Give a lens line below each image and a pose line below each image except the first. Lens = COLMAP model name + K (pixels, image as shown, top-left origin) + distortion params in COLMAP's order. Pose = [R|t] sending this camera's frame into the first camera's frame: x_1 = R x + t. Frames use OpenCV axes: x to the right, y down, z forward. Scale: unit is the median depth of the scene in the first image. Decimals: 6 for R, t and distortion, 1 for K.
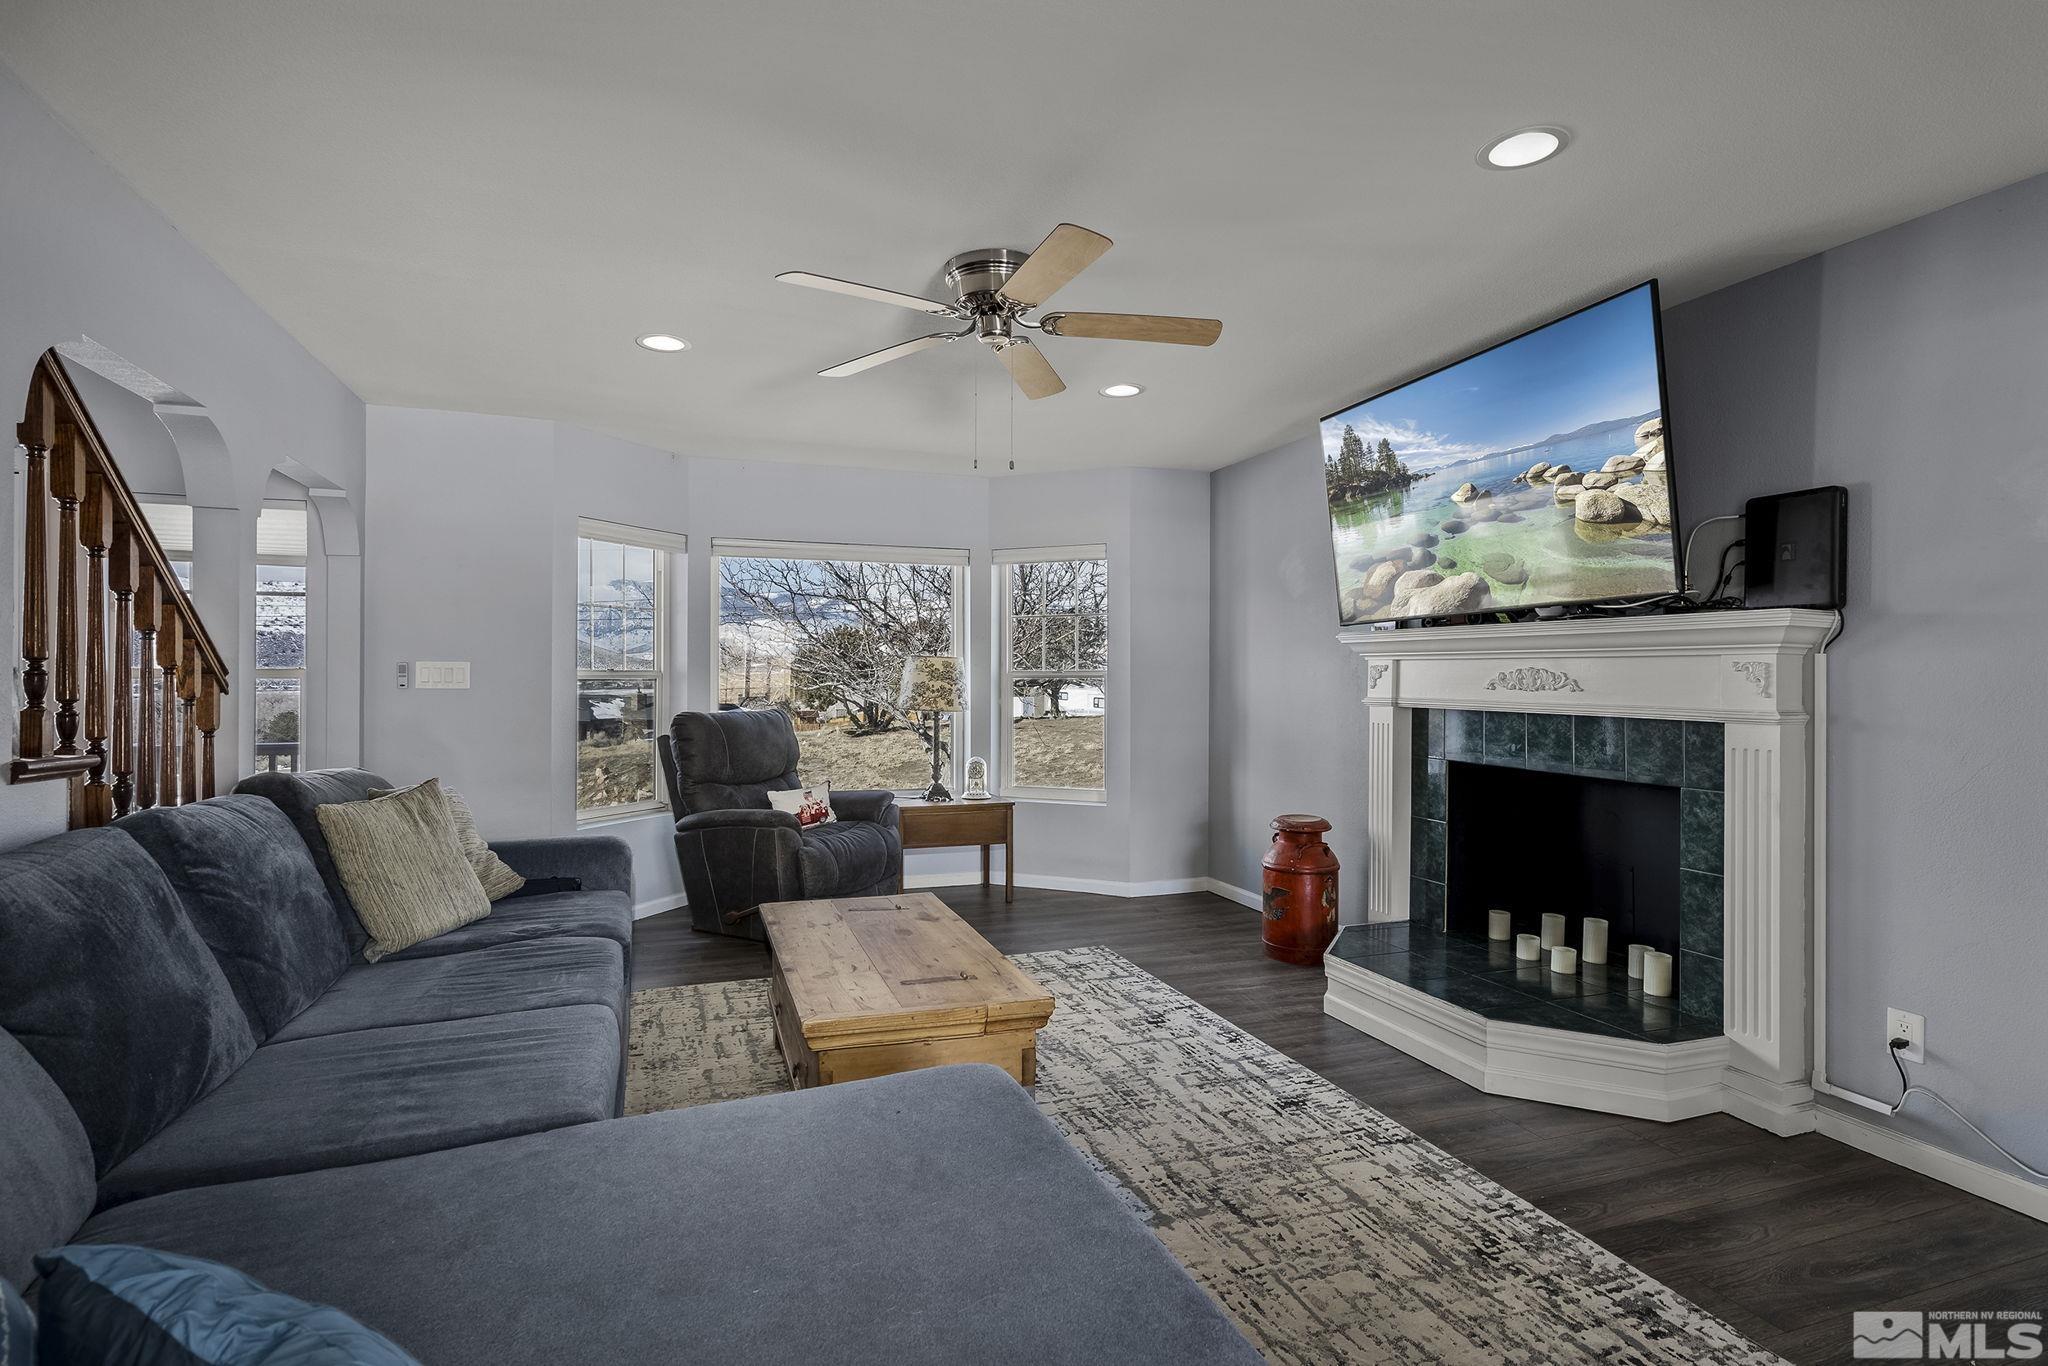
lens RADIAL K [[982.5, 0, 1024.0], [0, 982.5, 683.0], [0, 0, 1]] dist [0.003099, 0.000608]
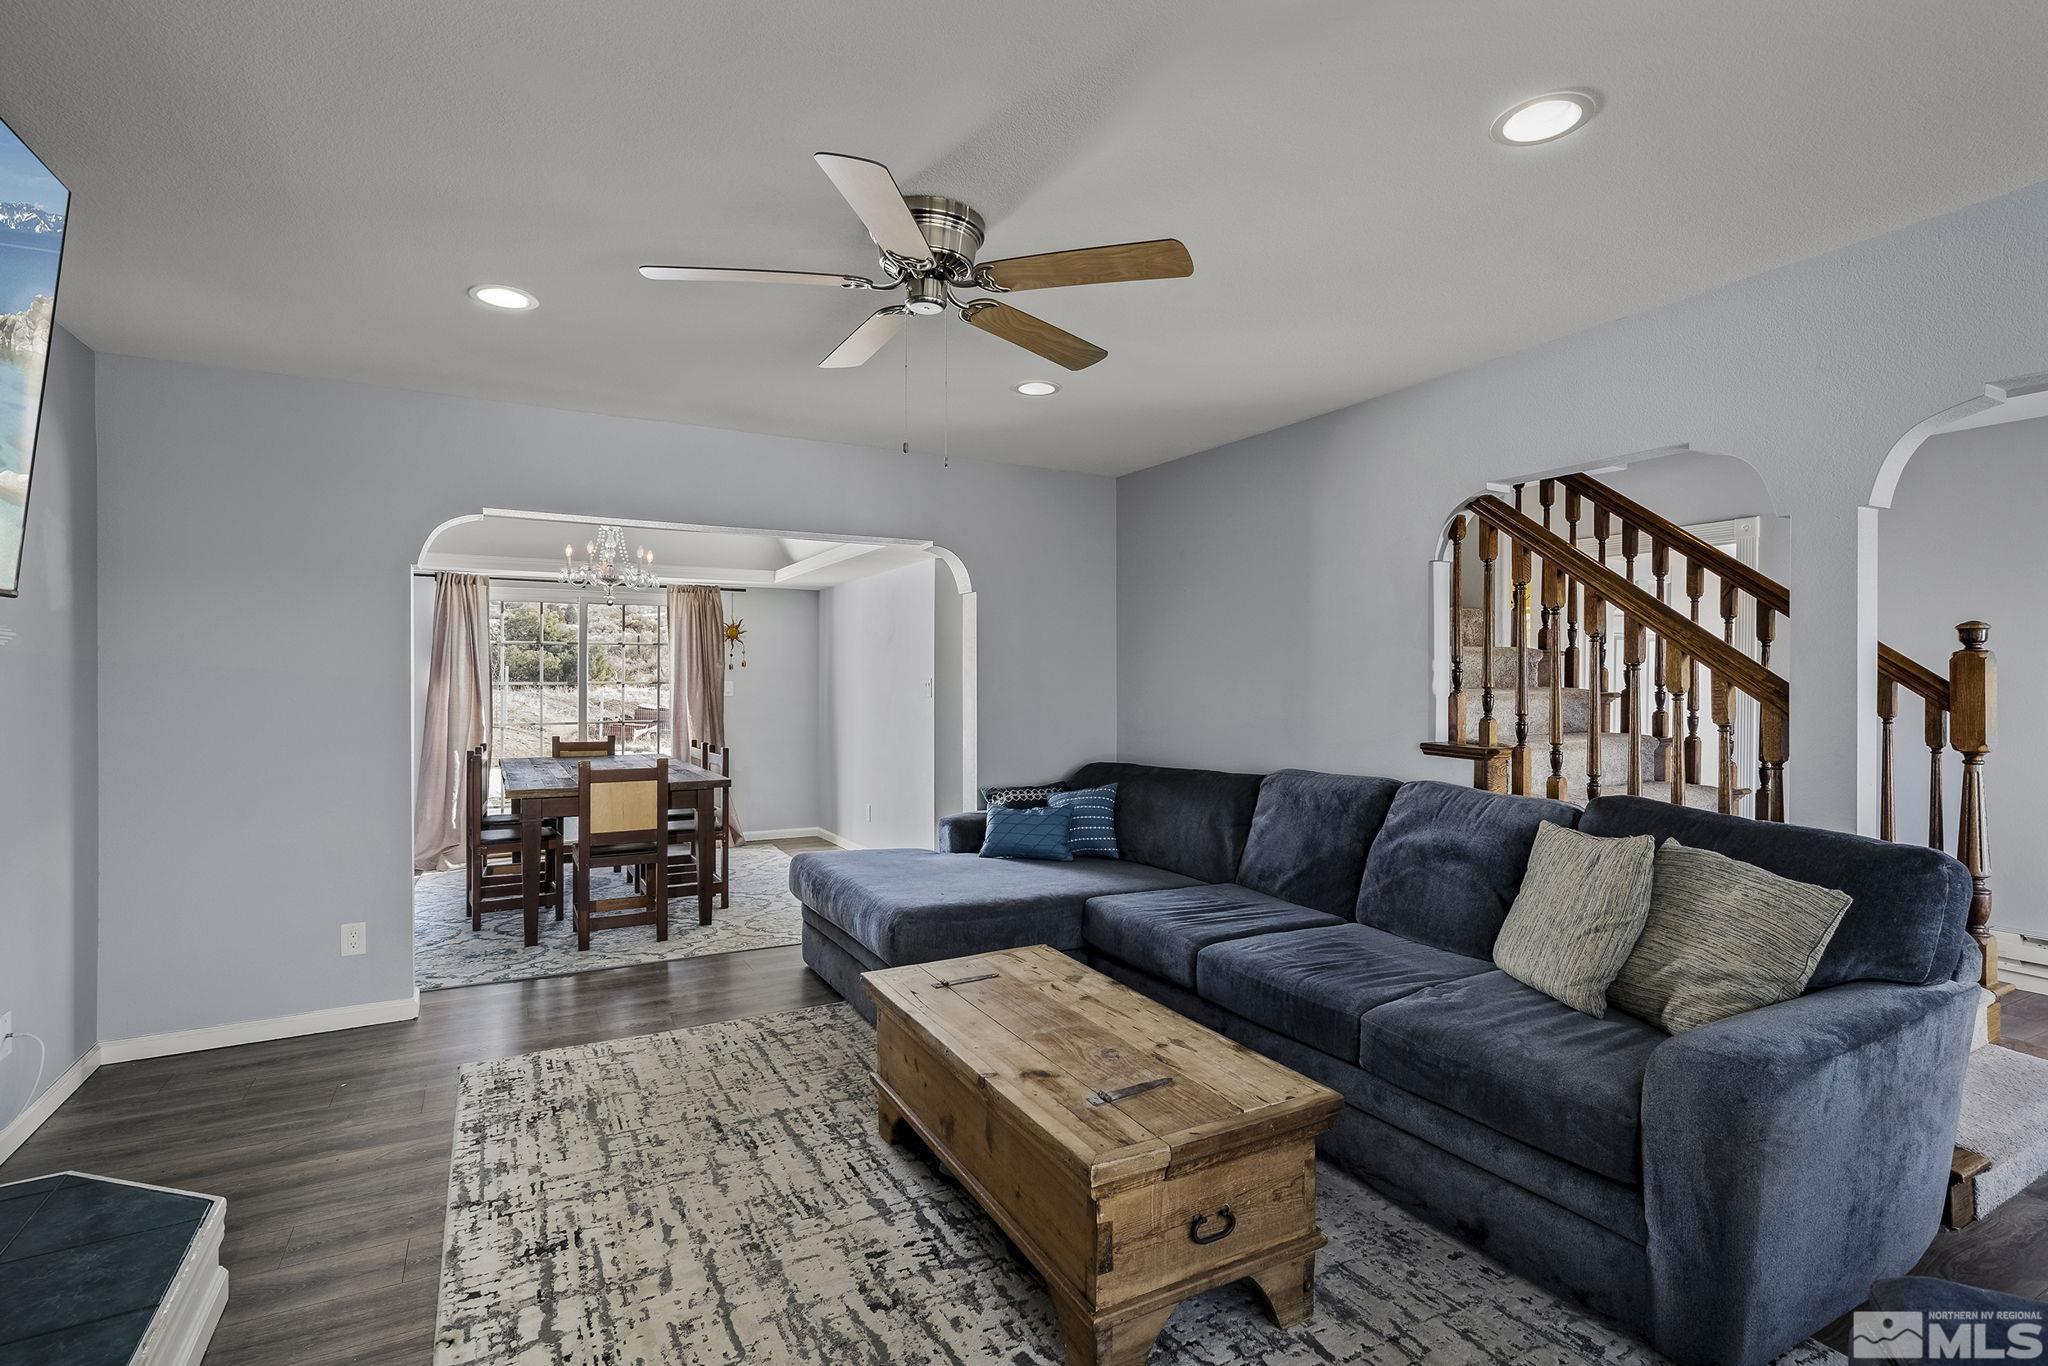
lens RADIAL K [[982.5, 0, 1024.0], [0, 982.5, 683.0], [0, 0, 1]] dist [0.003099, 0.000608]
pose [[-0.988263, -0.013653, -0.152152, 0.017685], [-0.014416, 0.999888, 0.003912, -0.032041], [0.152082, 0.006059, -0.988349, 1.693781]]
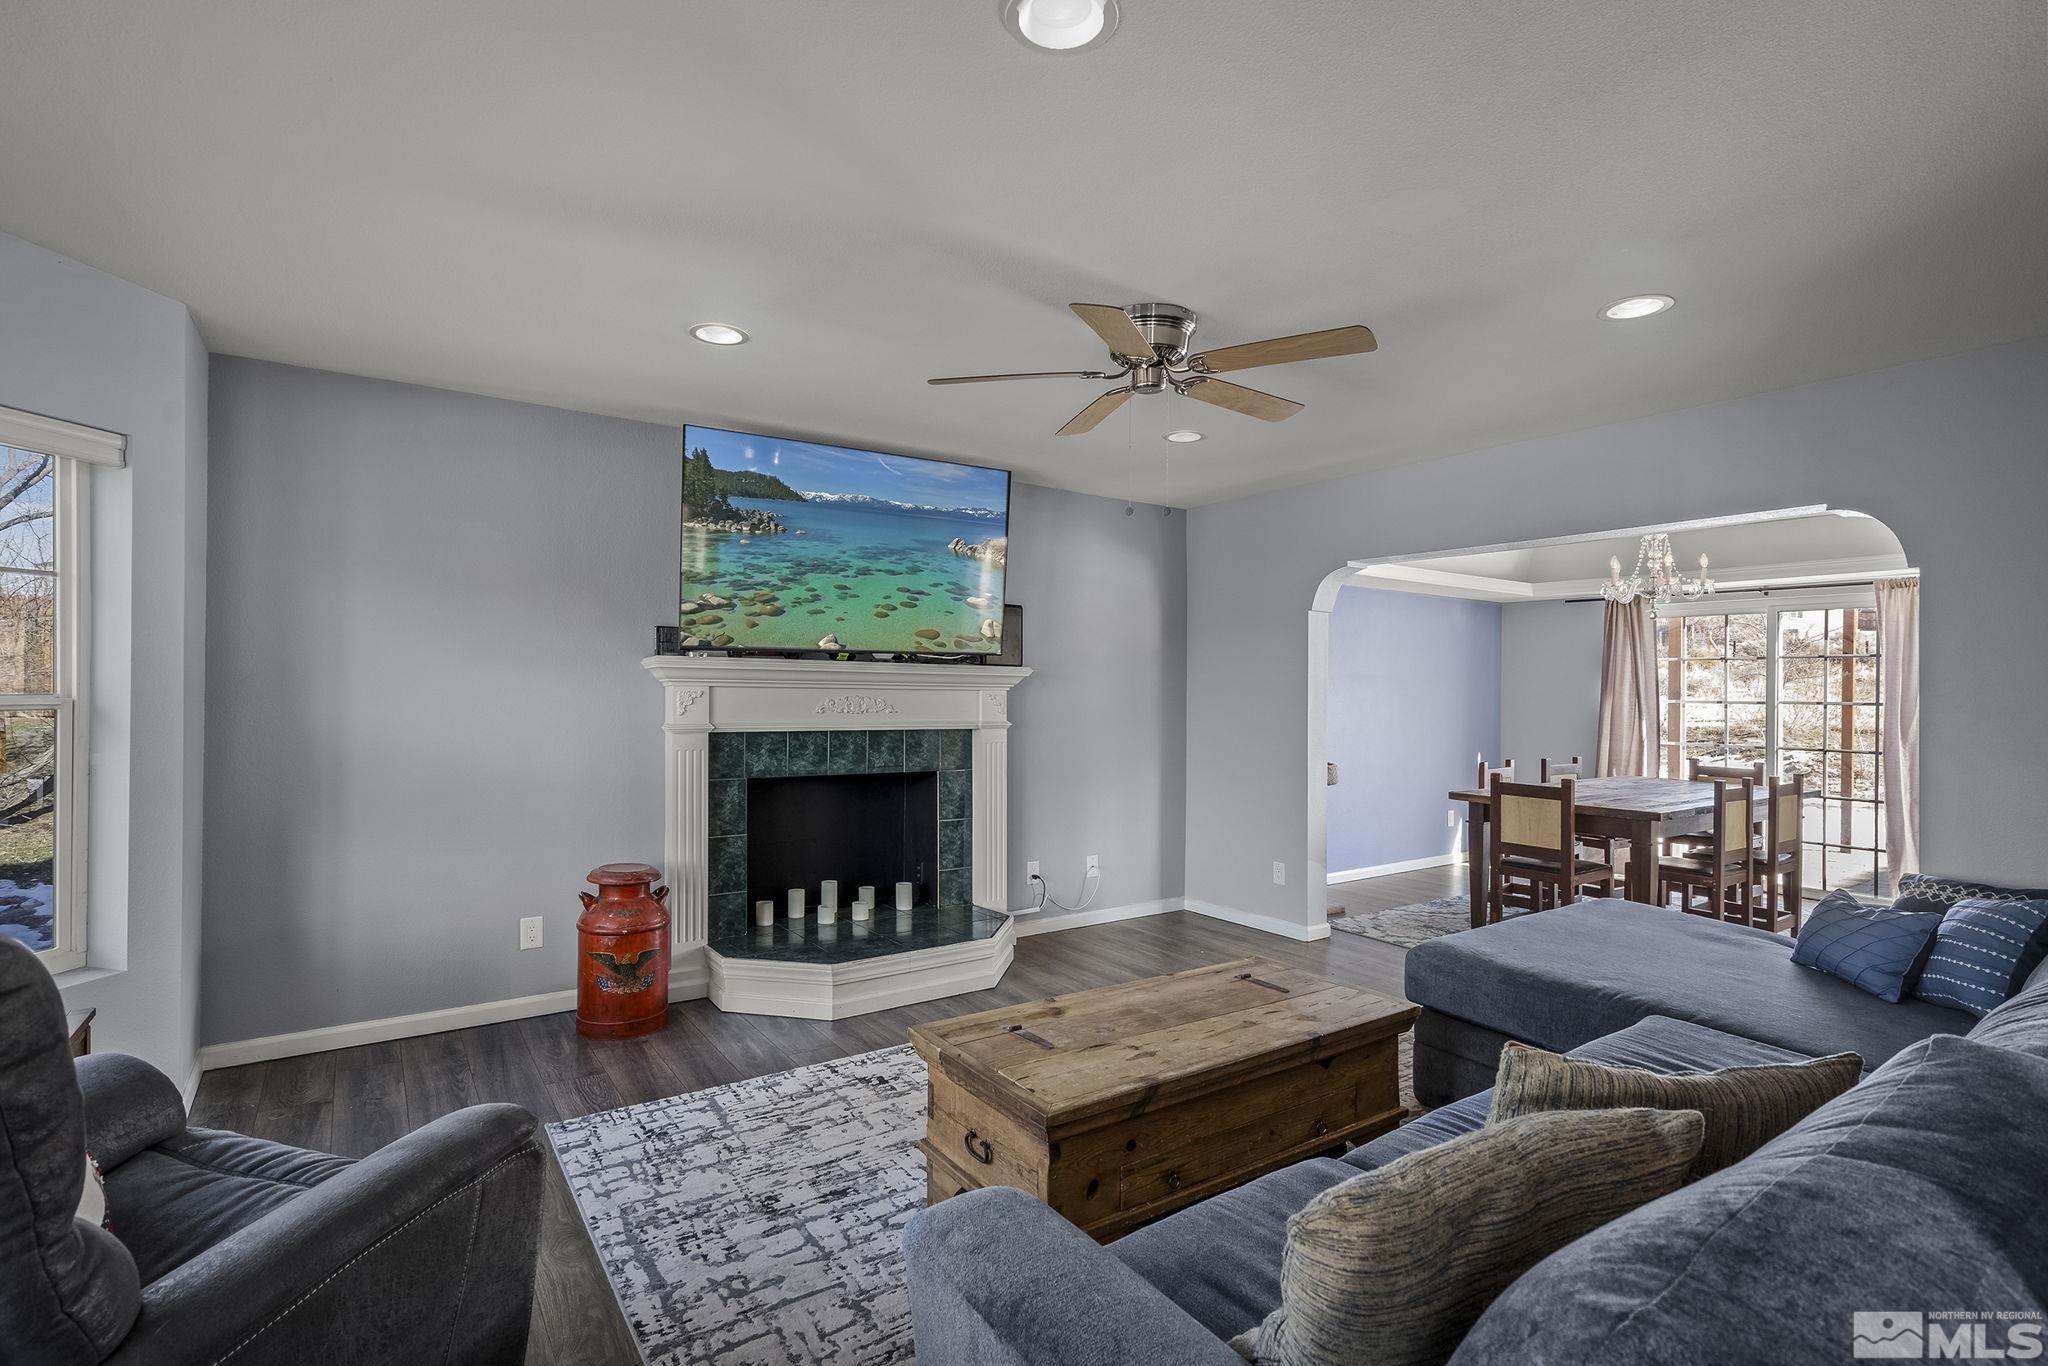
lens RADIAL K [[982.5, 0, 1024.0], [0, 982.5, 683.0], [0, 0, 1]] dist [0.003099, 0.000608]
pose [[-0.238228, -0.009186, 0.971166, -0.926379], [-0.008792, 0.999935, 0.007301, -0.050193], [-0.971169, -0.006799, -0.238293, 1.253344]]
